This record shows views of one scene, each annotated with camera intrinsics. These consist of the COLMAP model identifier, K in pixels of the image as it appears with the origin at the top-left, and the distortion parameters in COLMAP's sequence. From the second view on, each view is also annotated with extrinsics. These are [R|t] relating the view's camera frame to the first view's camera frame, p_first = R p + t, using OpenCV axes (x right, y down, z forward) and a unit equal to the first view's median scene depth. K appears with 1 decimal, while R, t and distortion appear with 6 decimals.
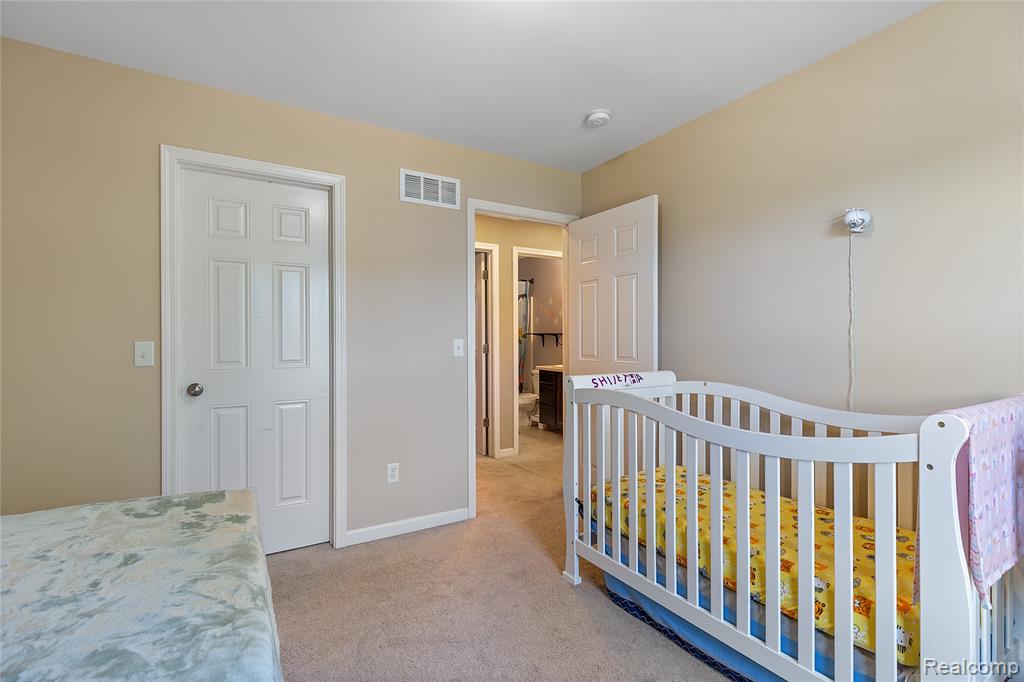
lens RADIAL K [[467.2, 0, 511.0], [0, 467.2, 339.9], [0, 0, 1]] dist [0.011420, -0.004051]
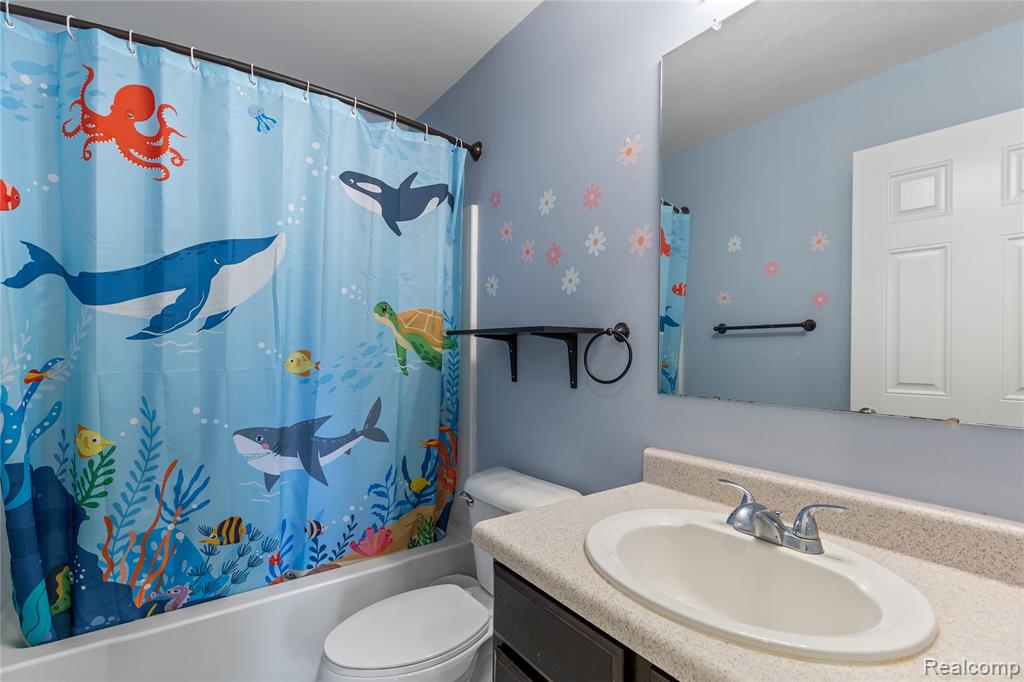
lens RADIAL K [[467.2, 0, 511.4], [0, 467.2, 341.5], [0, 0, 1]] dist [0.011420, -0.004051]
pose [[0.996701, 0.006904, 0.080865, 0.045461], [-0.006277, 0.999948, -0.008004, -0.006110], [-0.080916, 0.007470, 0.996693, 0.724486]]
